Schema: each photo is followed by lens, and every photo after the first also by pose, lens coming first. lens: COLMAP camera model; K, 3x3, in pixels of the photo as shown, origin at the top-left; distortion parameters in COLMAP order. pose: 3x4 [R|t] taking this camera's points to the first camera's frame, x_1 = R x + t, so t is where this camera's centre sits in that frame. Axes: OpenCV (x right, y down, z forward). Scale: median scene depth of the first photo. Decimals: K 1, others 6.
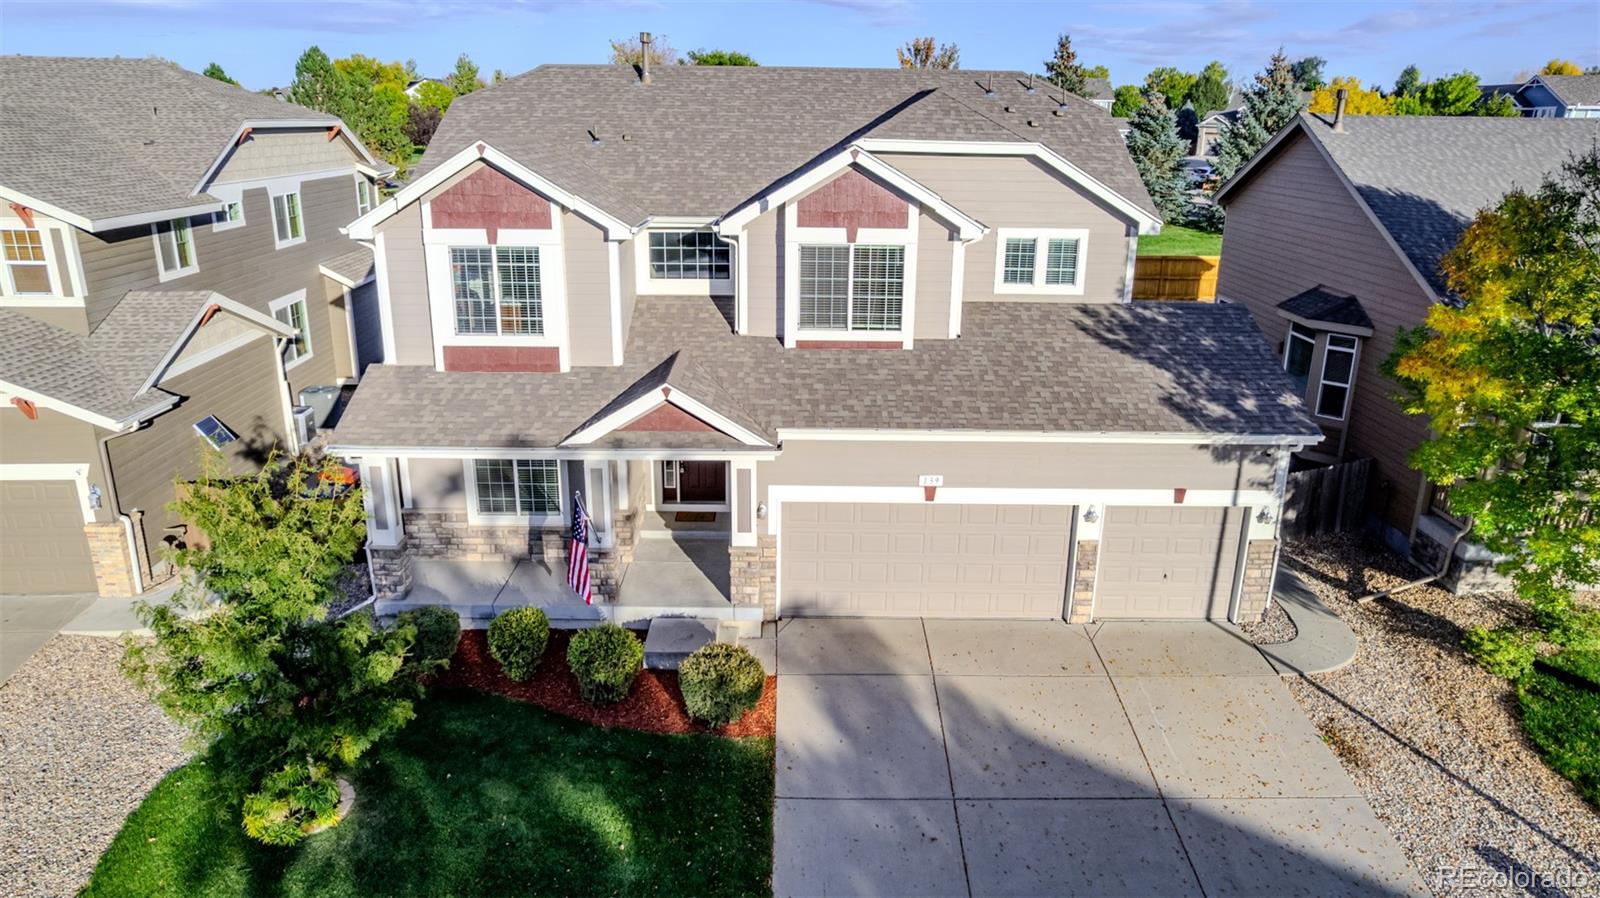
lens RADIAL K [[1024.8, 0, 800.0], [0, 1024.8, 449.0], [0, 0, 1]] dist [-0.061374, 0.044881]
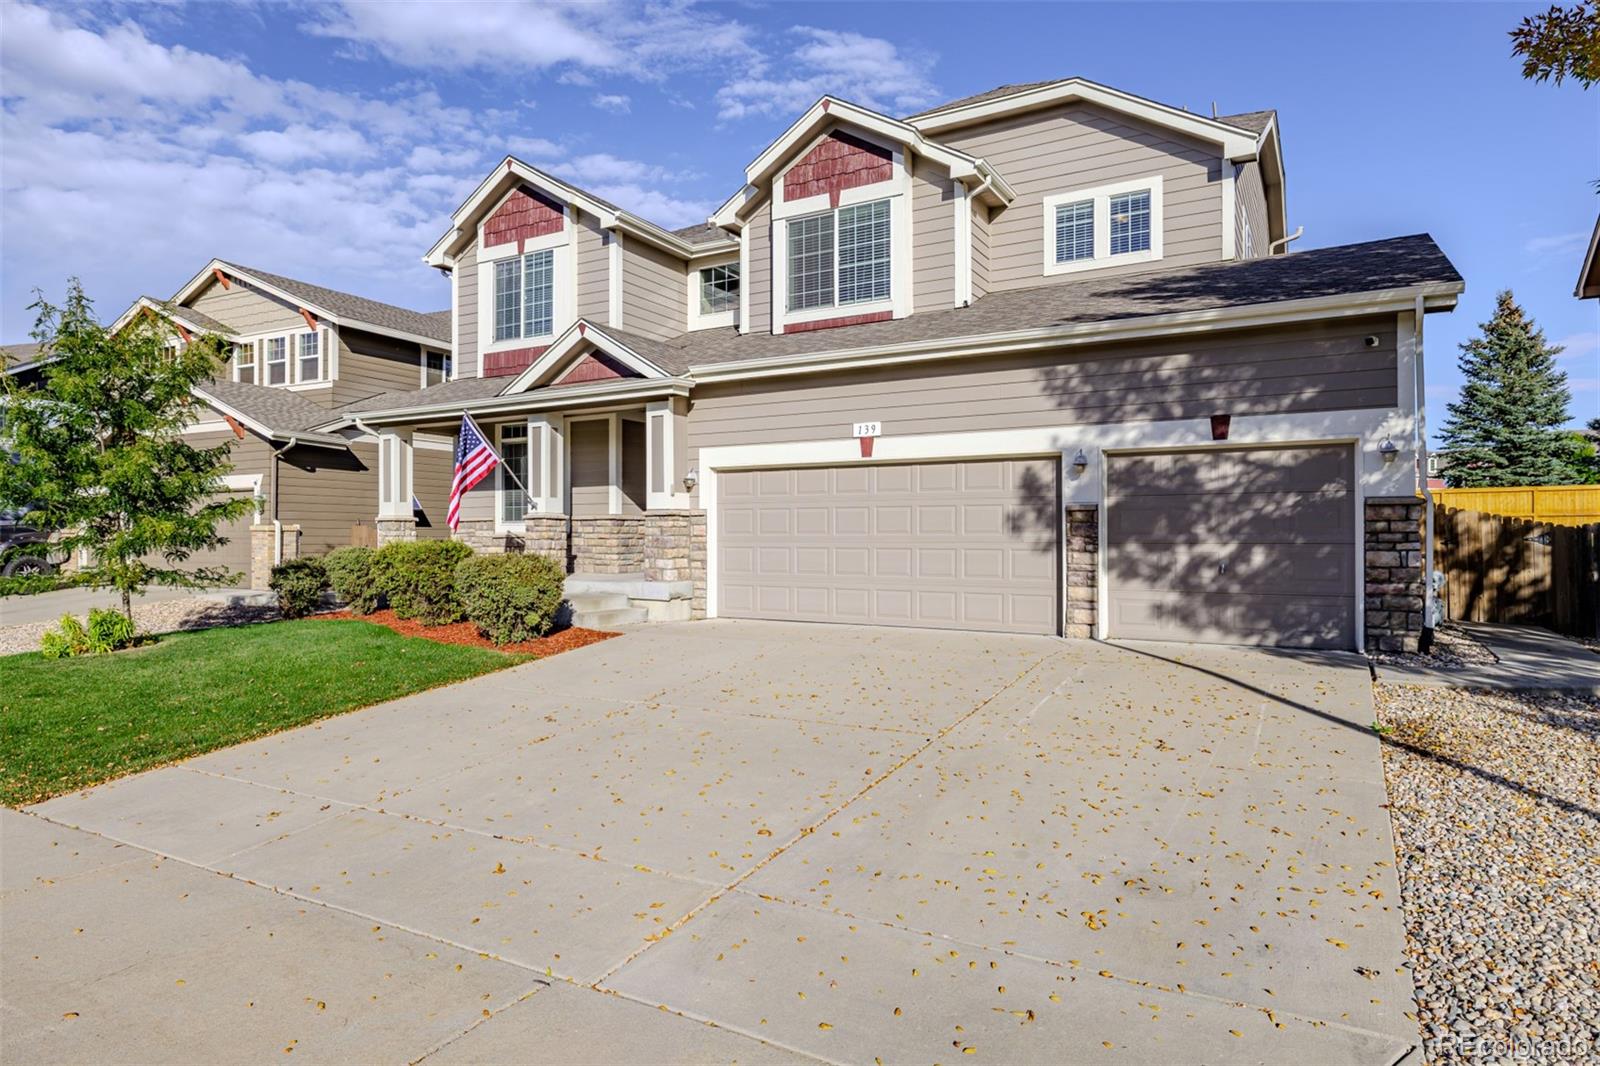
lens RADIAL K [[921.7, 0, 795.9], [0, 921.7, 540.2], [0, 0, 1]] dist [0.003792, 0.001235]
pose [[0.863944, -0.016221, -0.503327, 0.422481], [-0.142103, 0.951010, -0.274565, 0.304888], [0.483123, 0.308733, 0.819314, 0.400411]]
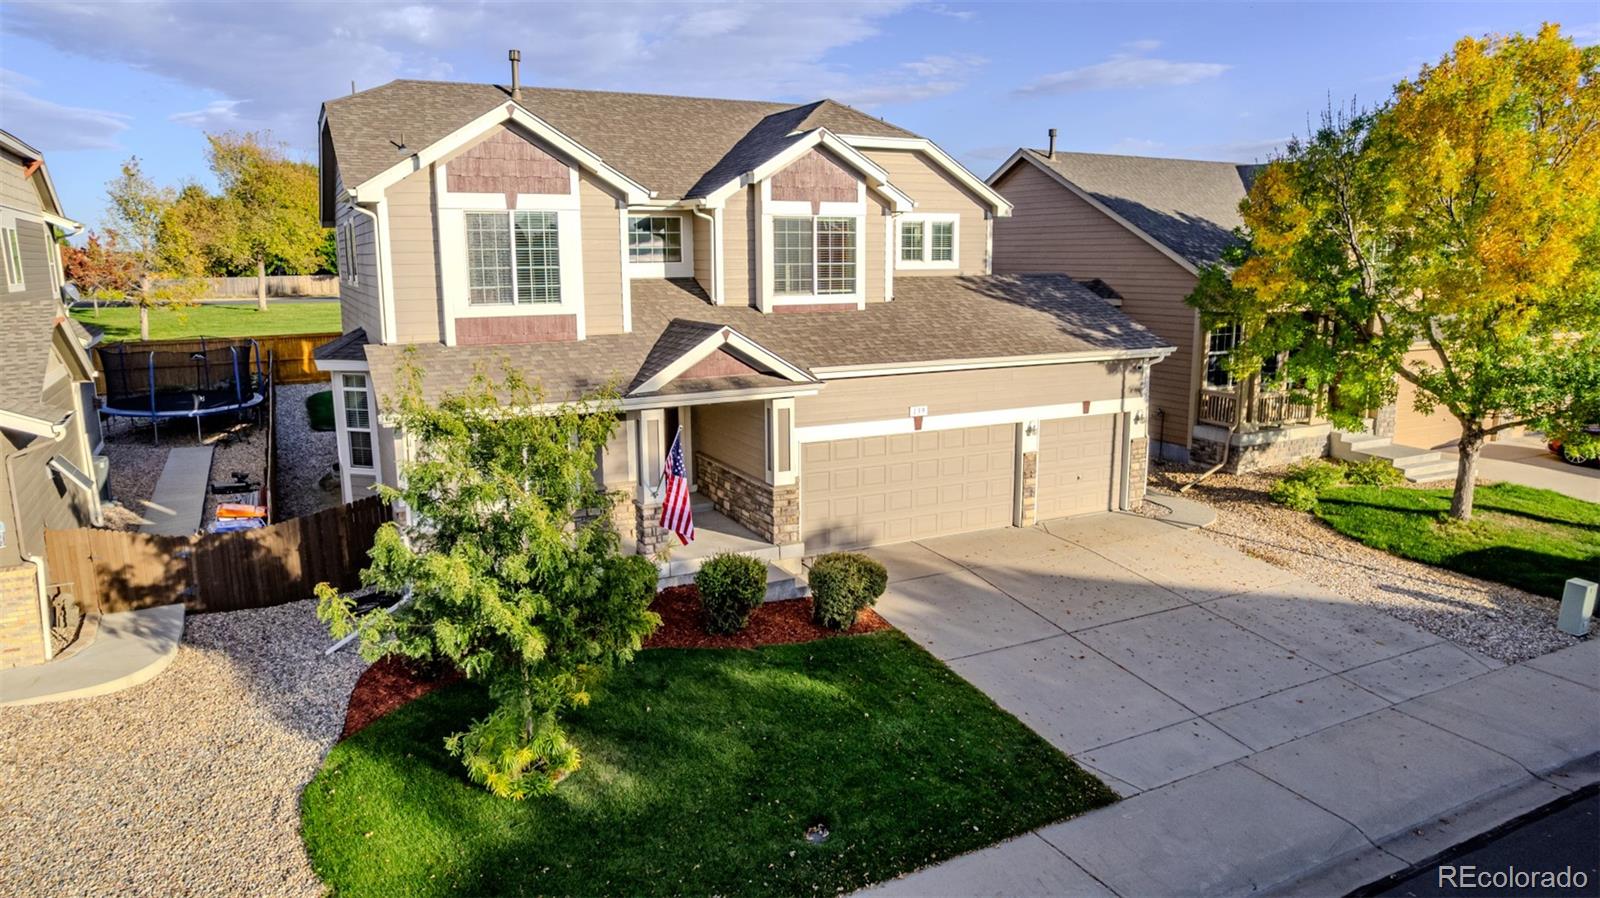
lens RADIAL K [[1024.8, 0, 800.0], [0, 1024.8, 449.0], [0, 0, 1]] dist [-0.061374, 0.044881]
pose [[0.893903, -0.101410, 0.436639, -0.479431], [0.154388, 0.984128, -0.087504, 0.147499], [-0.420835, 0.145632, 0.895371, 0.032950]]
